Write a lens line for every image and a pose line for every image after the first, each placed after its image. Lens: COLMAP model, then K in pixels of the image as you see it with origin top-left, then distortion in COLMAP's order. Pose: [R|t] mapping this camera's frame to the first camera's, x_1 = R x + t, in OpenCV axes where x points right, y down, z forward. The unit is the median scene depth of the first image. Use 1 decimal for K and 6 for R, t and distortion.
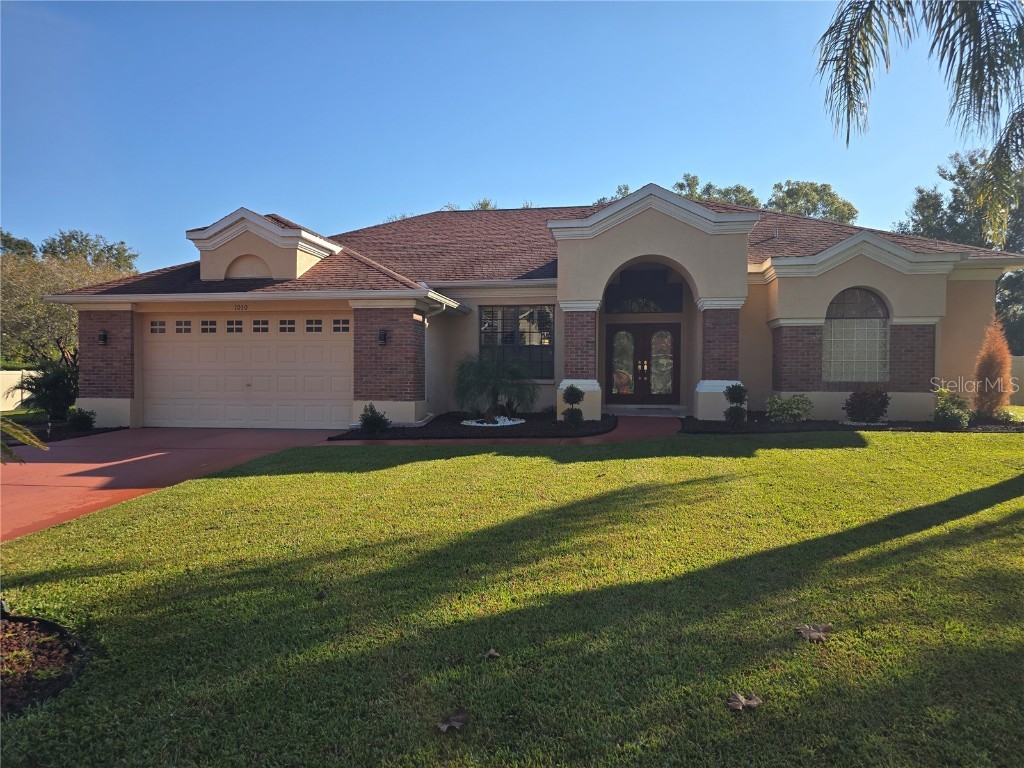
lens RADIAL K [[700.4, 0, 512.5], [0, 700.4, 387.1], [0, 0, 1]] dist [0.079405, -0.079670]
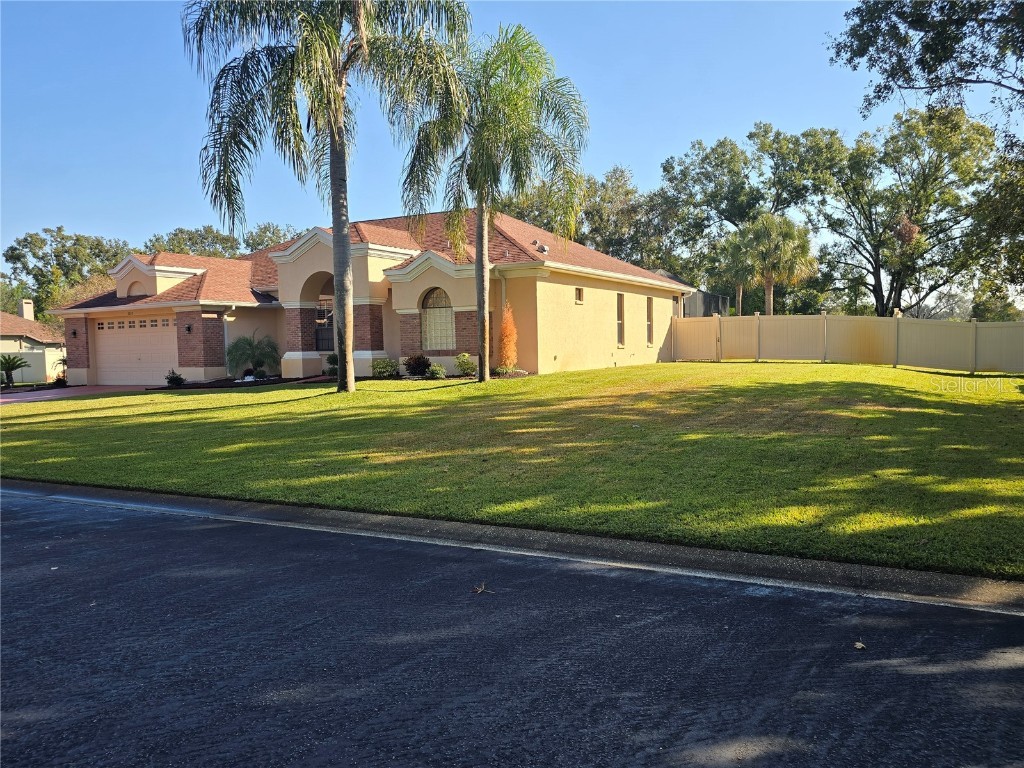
lens RADIAL K [[803.7, 0, 512.0], [0, 803.7, 384.0], [0, 0, 1]] dist [0.107236, -0.143568]
pose [[0.938178, -0.009533, -0.346021, 1.128367], [0.022483, 0.999188, 0.033432, 0.011088], [0.345422, -0.039145, 0.937631, -0.514300]]
